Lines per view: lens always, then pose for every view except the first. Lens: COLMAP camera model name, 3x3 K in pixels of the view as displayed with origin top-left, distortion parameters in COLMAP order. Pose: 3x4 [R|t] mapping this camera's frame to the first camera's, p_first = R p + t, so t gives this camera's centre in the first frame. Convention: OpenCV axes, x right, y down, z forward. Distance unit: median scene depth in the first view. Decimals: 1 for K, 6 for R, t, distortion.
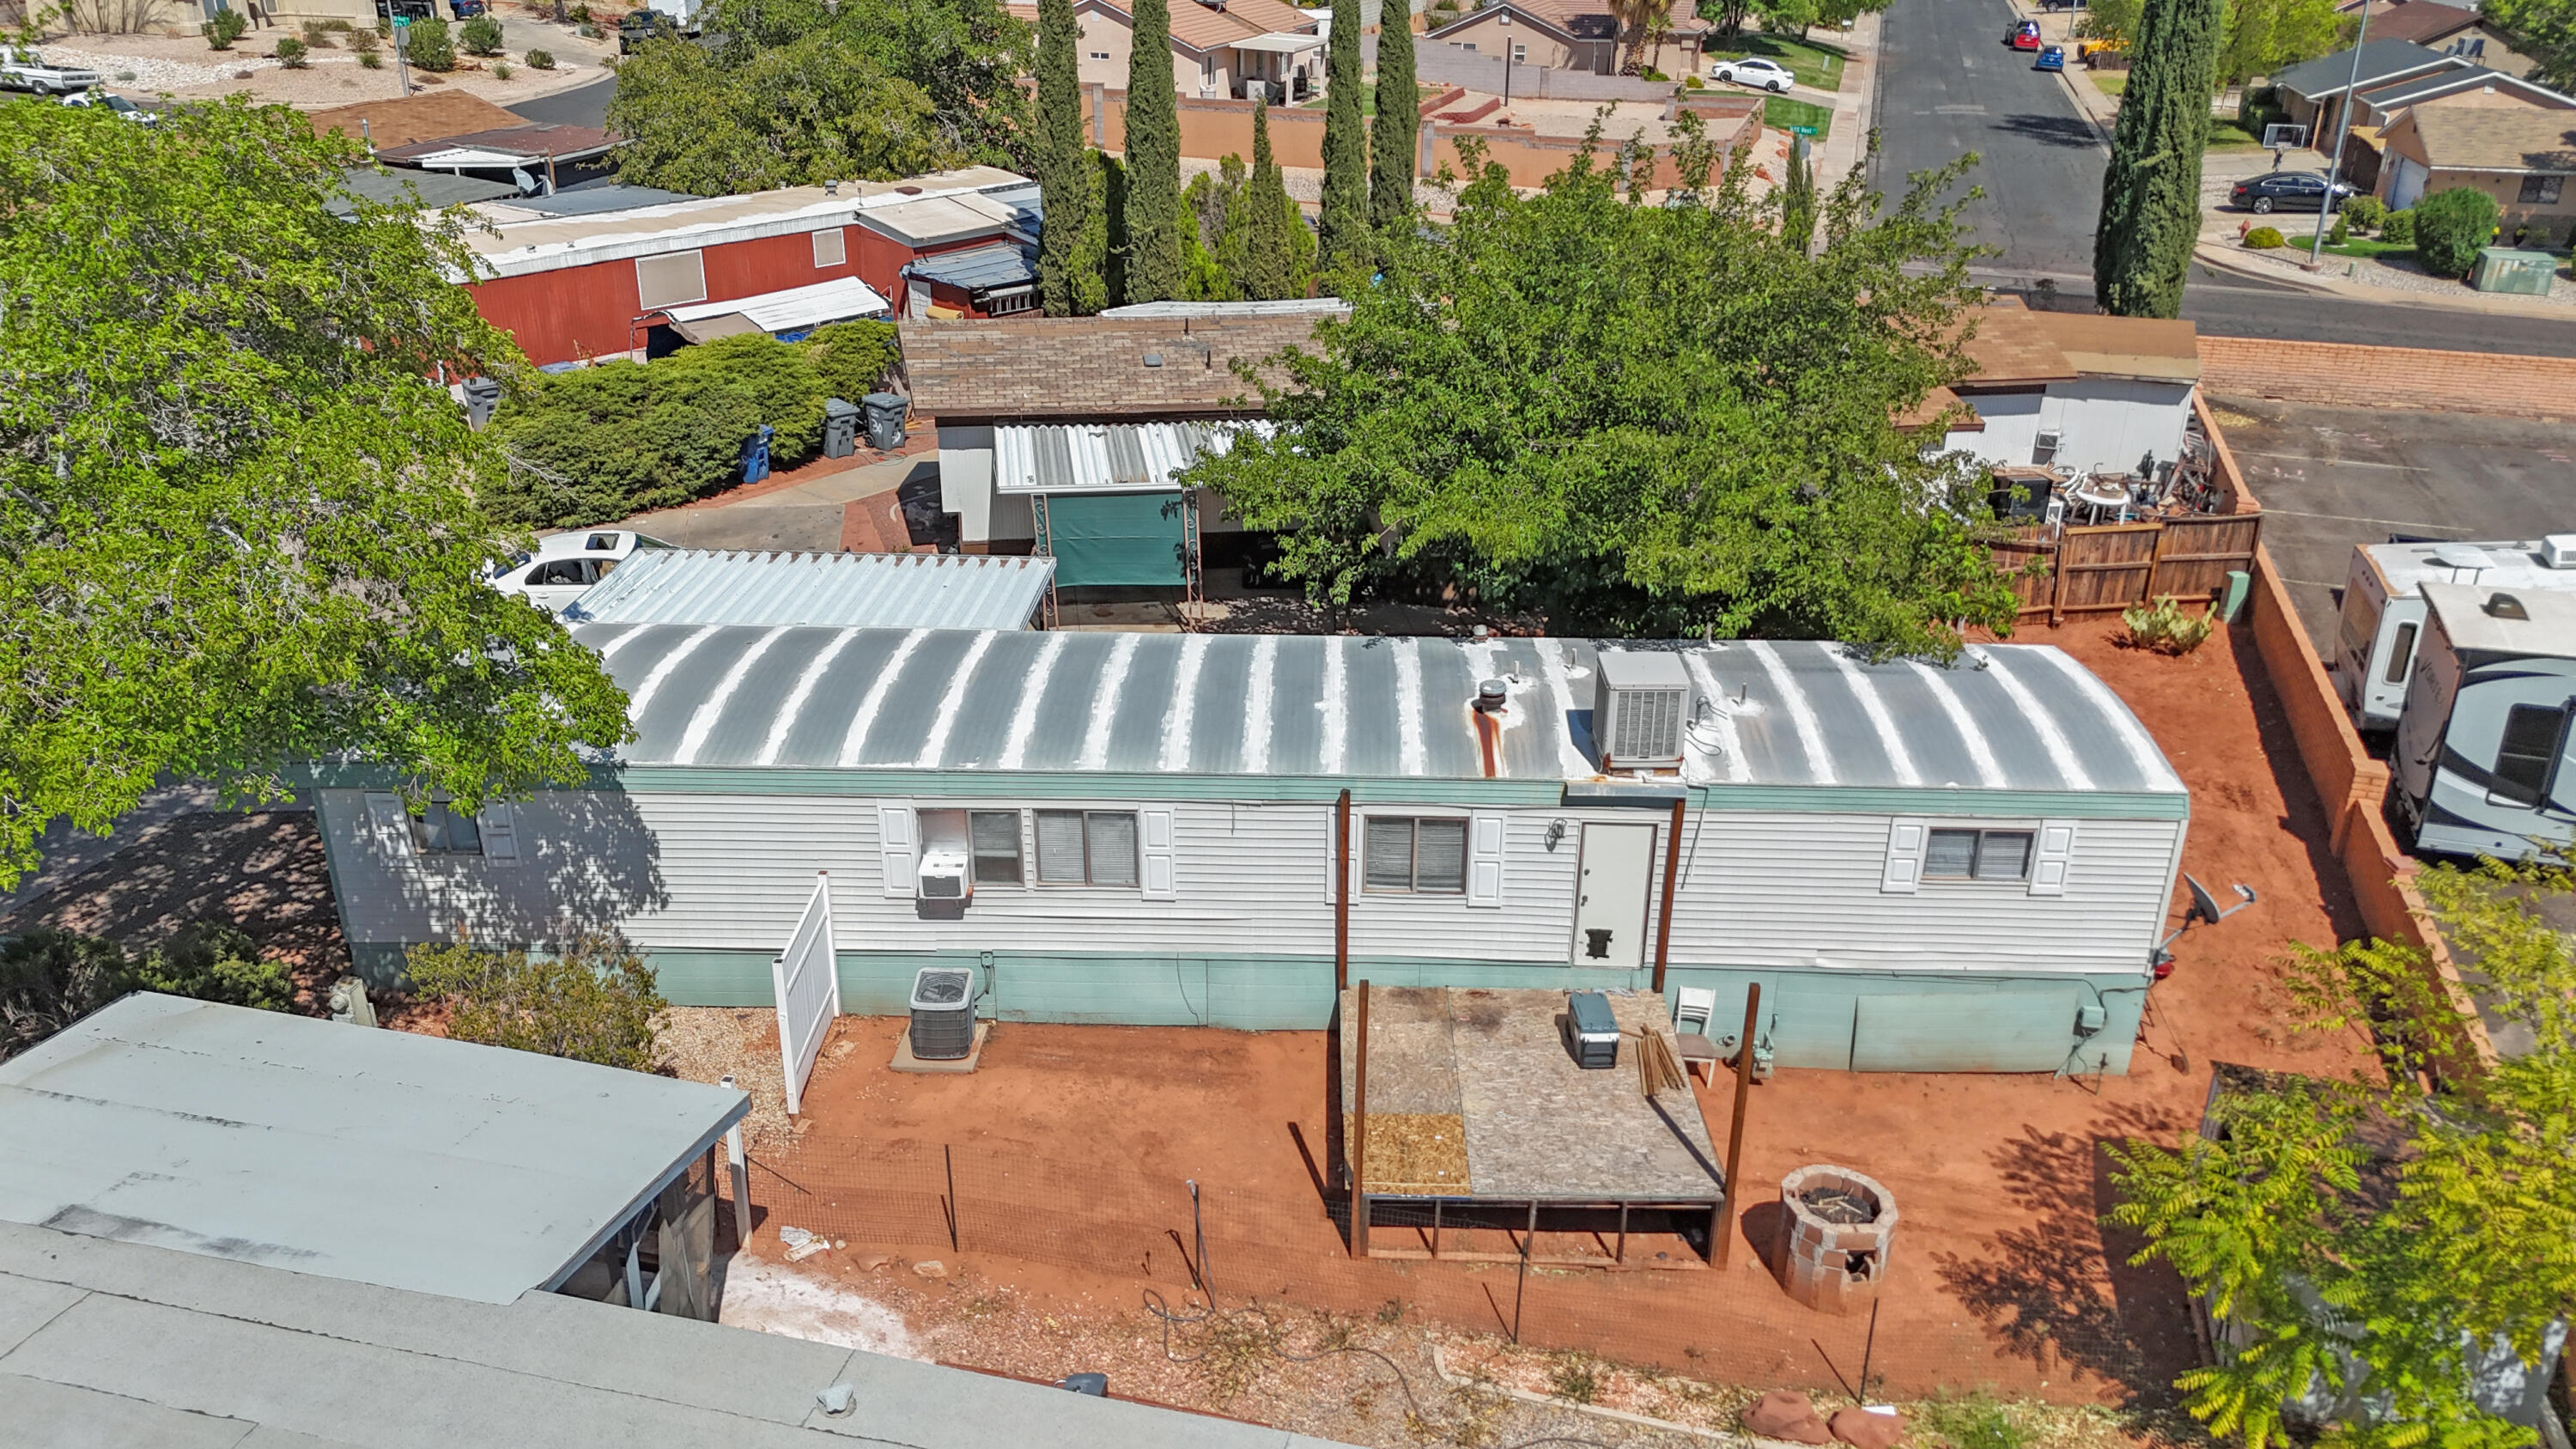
lens RADIAL K [[1873.4, 0, 1288.0], [0, 1873.4, 724.5], [0, 0, 1]] dist [0.078348, -0.077106]
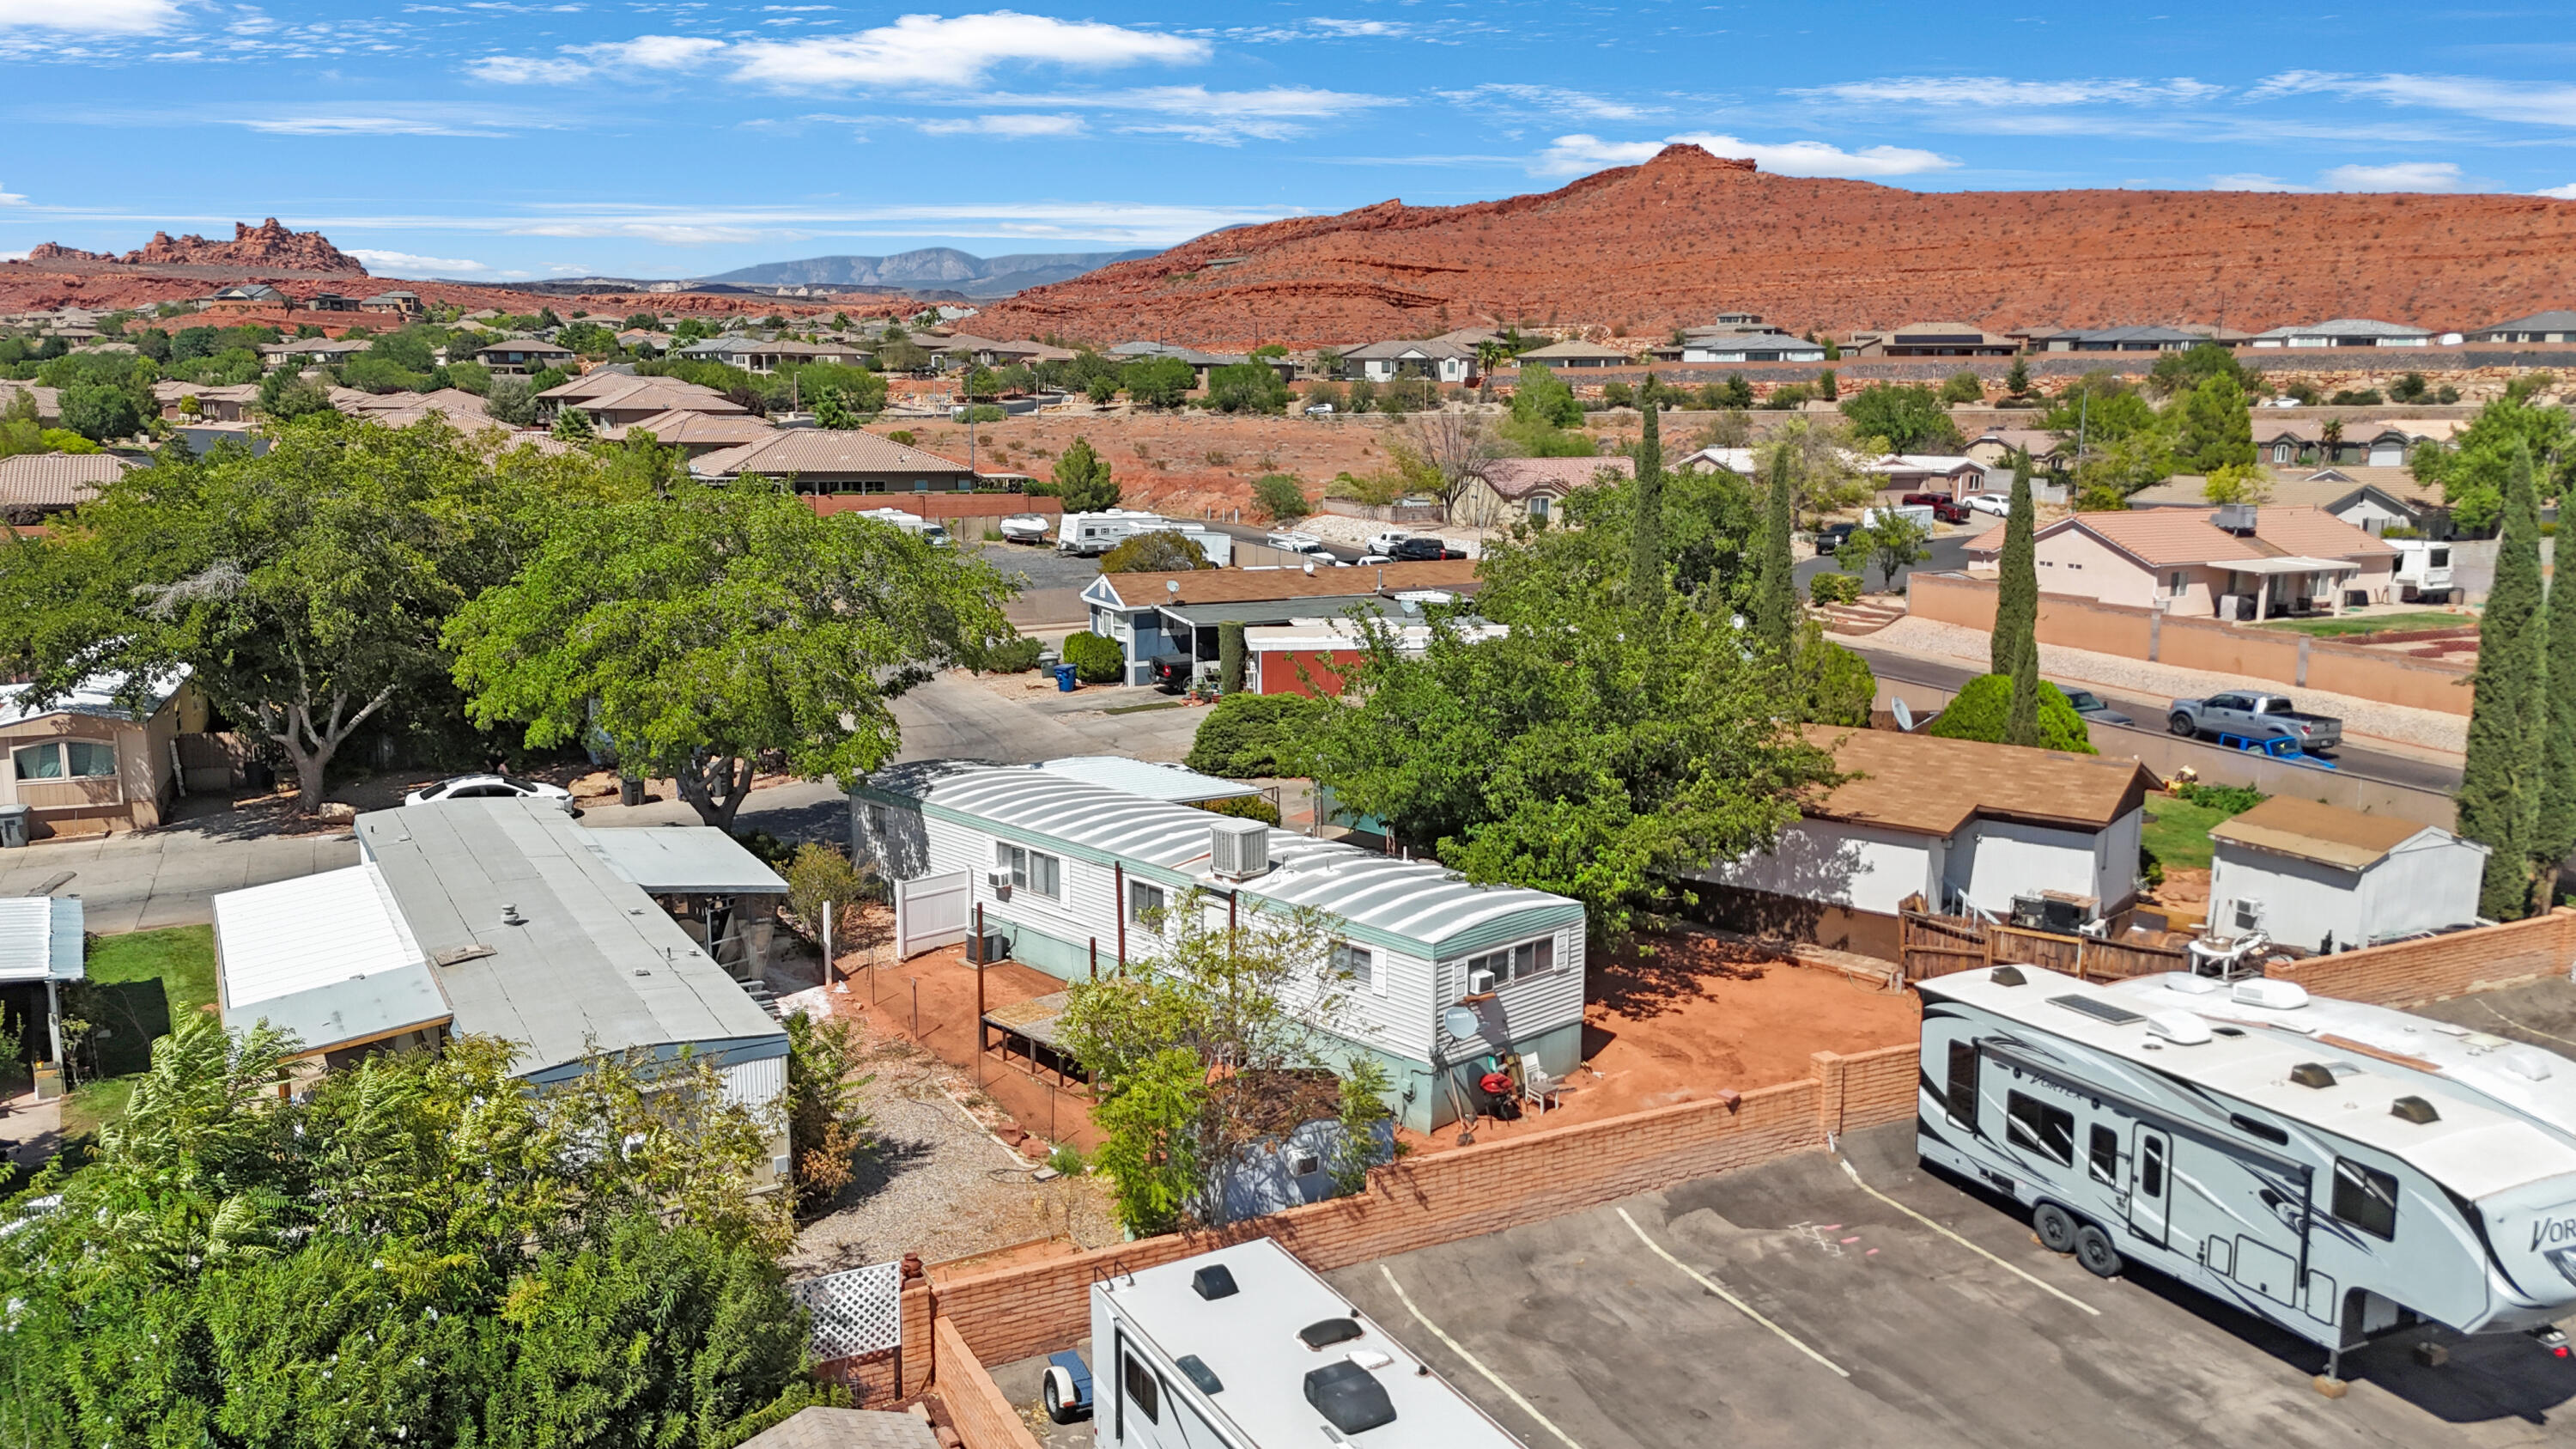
lens RADIAL K [[1873.4, 0, 1288.0], [0, 1873.4, 724.5], [0, 0, 1]] dist [0.078348, -0.077106]
pose [[0.691531, 0.108771, -0.714110, 1.328869], [-0.290335, 0.947082, -0.136898, 0.099940], [0.661431, 0.302001, 0.686517, -0.234041]]
